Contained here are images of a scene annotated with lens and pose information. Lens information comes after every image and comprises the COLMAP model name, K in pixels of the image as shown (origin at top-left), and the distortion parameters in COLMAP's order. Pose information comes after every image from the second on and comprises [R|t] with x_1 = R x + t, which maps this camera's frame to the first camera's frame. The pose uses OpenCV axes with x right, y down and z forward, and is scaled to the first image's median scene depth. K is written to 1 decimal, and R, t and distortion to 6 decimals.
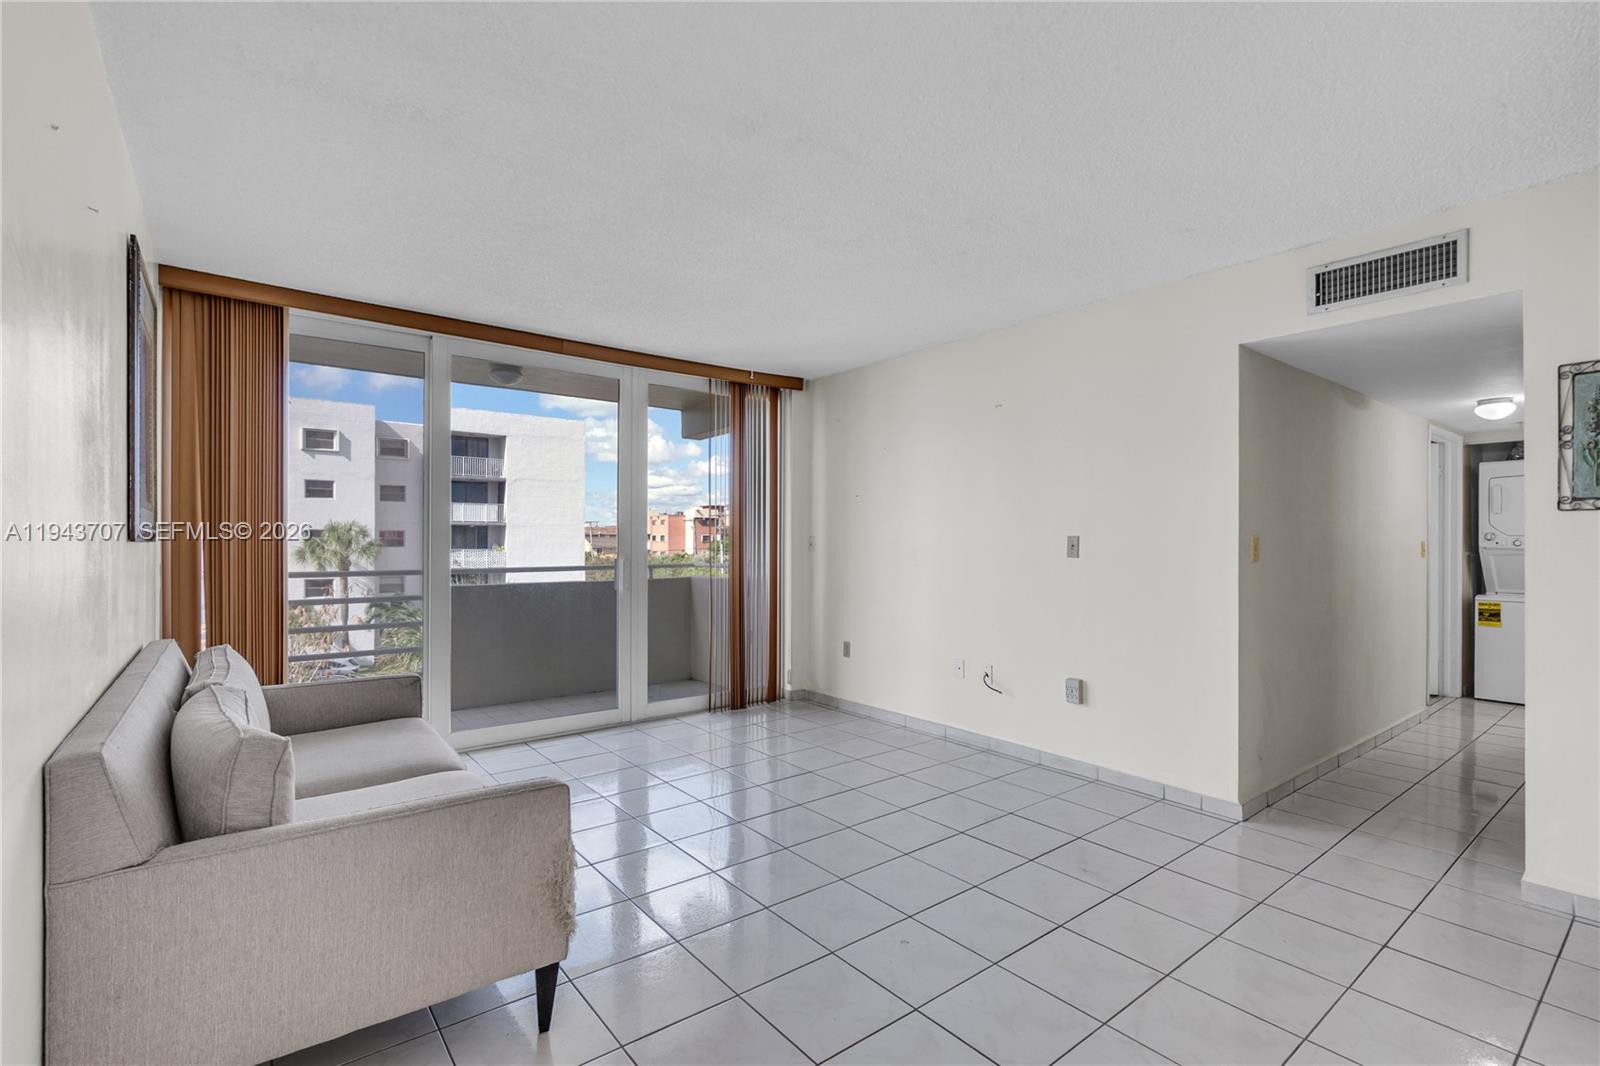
lens RADIAL K [[728.1, 0, 800.9], [0, 728.1, 536.6], [0, 0, 1]] dist [-0.010306, 0.002124]
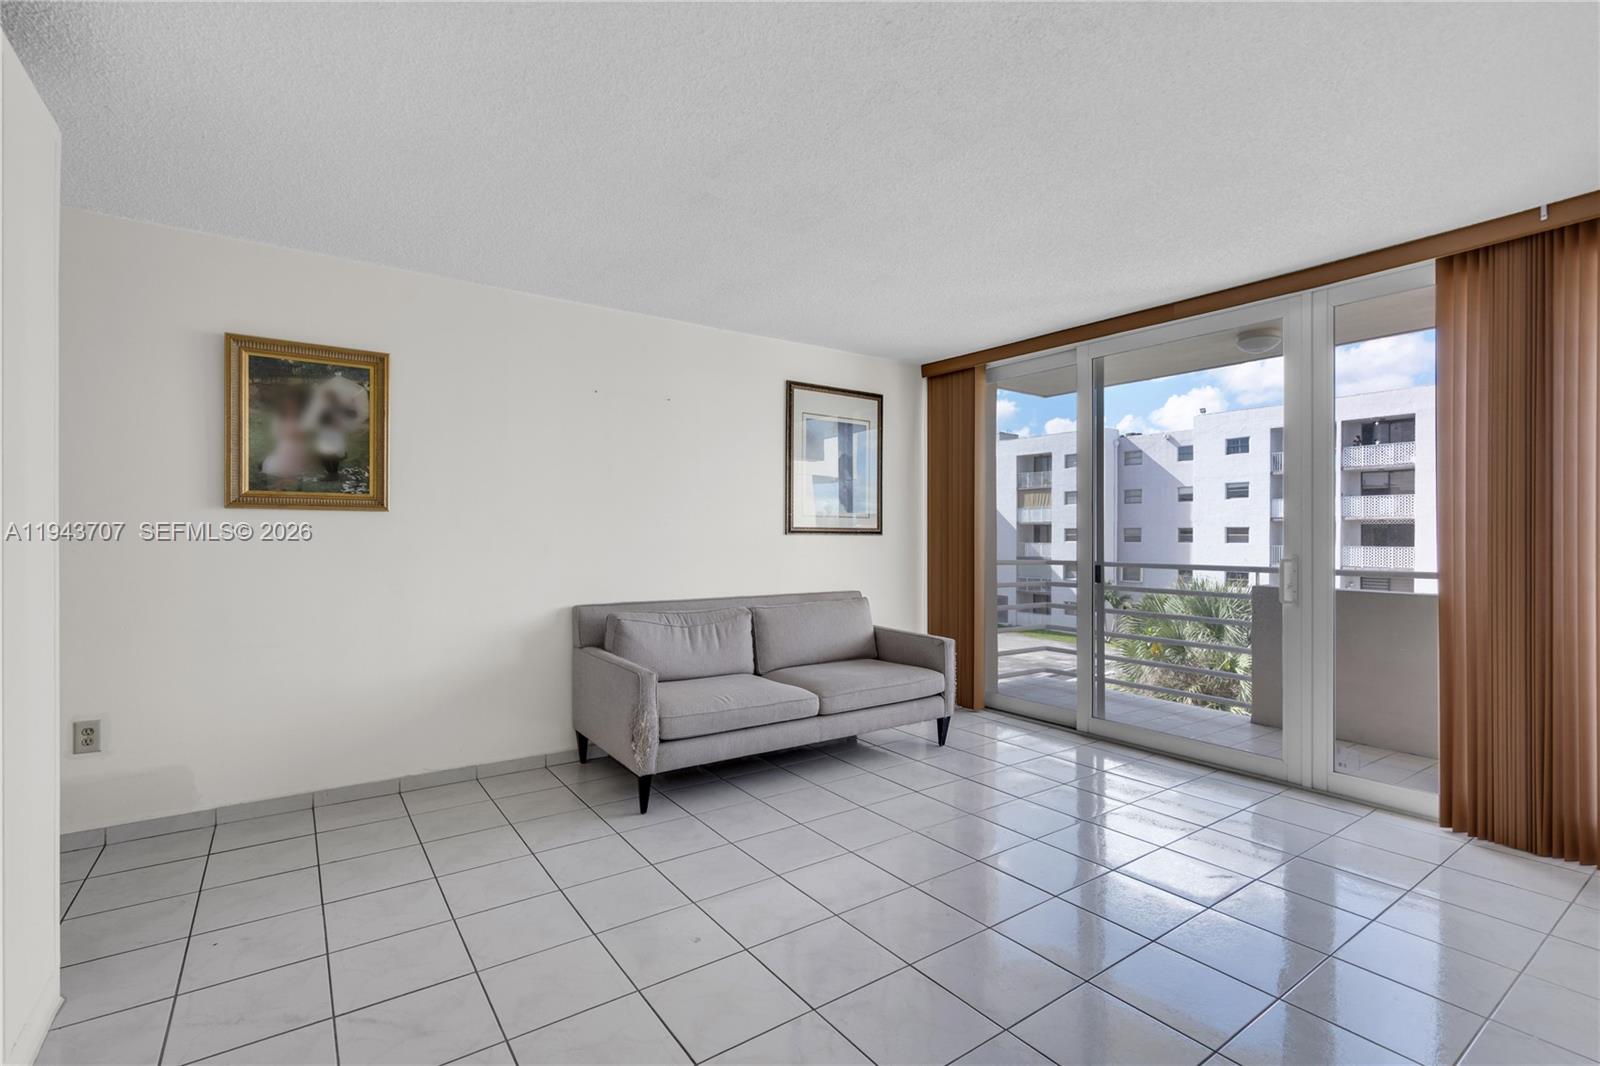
lens RADIAL K [[728.1, 0, 796.2], [0, 728.1, 530.1], [0, 0, 1]] dist [-0.010306, 0.002124]
pose [[-0.032255, -0.012214, -0.999405, 0.473903], [0.003815, 0.999917, -0.012343, 0.008094], [0.999472, -0.004211, -0.032206, 0.495201]]
